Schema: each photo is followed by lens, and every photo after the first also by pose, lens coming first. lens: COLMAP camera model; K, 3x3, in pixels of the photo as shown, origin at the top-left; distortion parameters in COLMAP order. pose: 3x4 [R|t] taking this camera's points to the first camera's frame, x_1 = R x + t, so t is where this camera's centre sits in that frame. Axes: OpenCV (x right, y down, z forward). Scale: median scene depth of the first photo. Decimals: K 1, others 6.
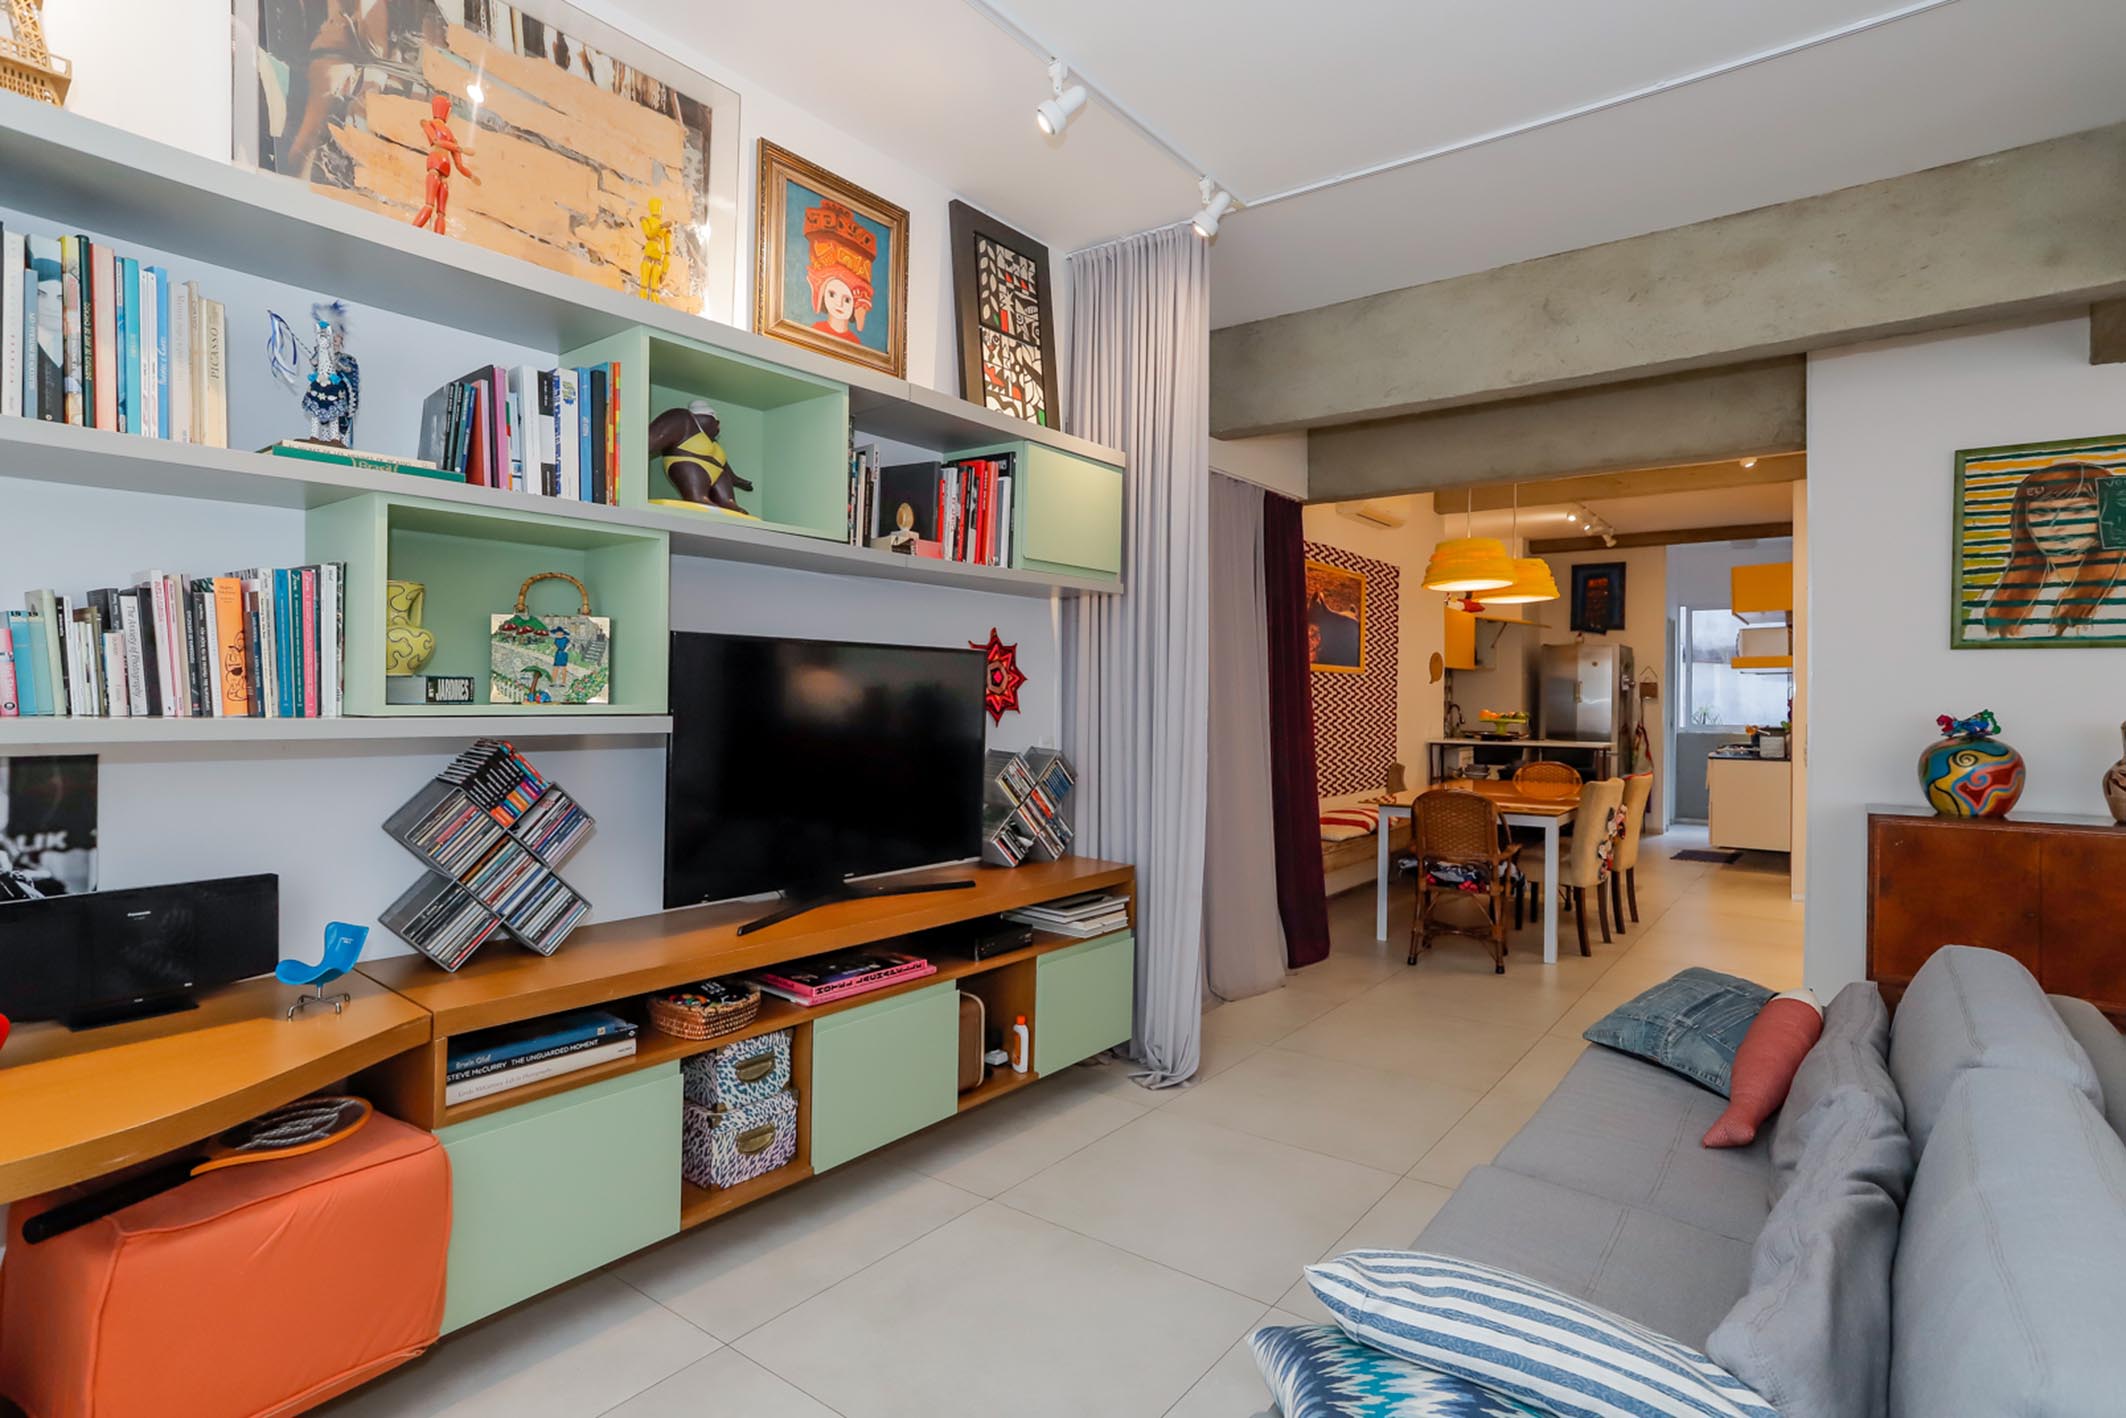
lens RADIAL K [[1114.8, 0, 1062.5], [0, 1114.8, 700.2], [0, 0, 1]] dist [-0.060047, 0.038196]
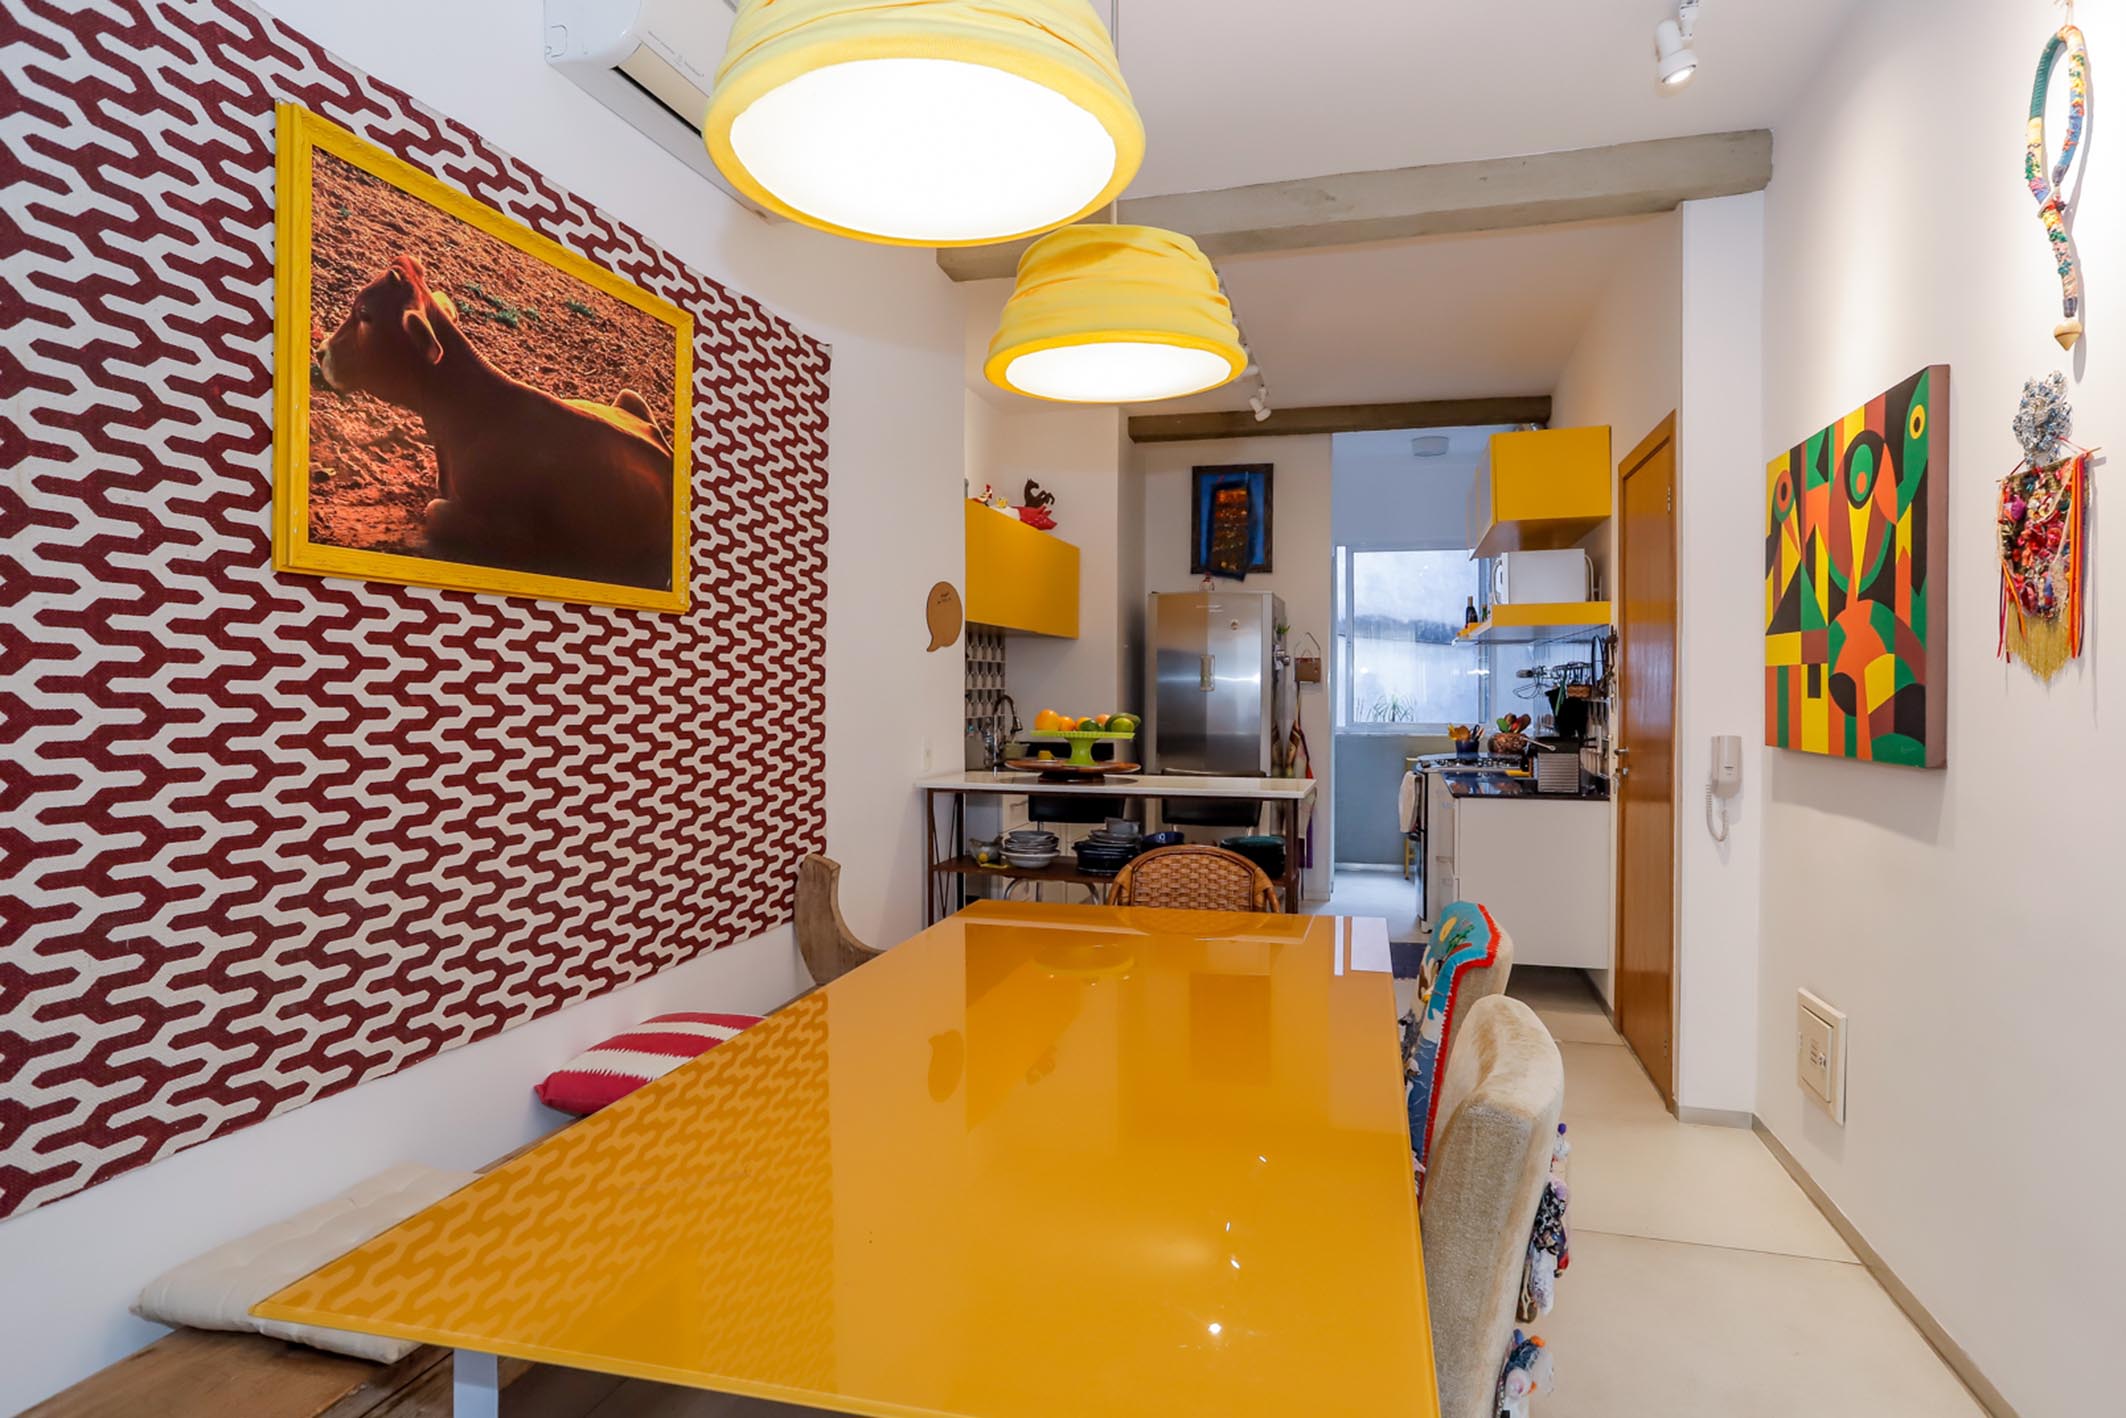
lens RADIAL K [[1140.2, 0, 1063.0], [0, 1140.2, 709.0], [0, 0, 1]] dist [-0.071919, -0.000158]
pose [[0.937241, -0.013293, 0.348430, 0.178211], [0.007233, 0.999799, 0.018688, -0.000413], [-0.348608, -0.014995, 0.937149, 0.443992]]
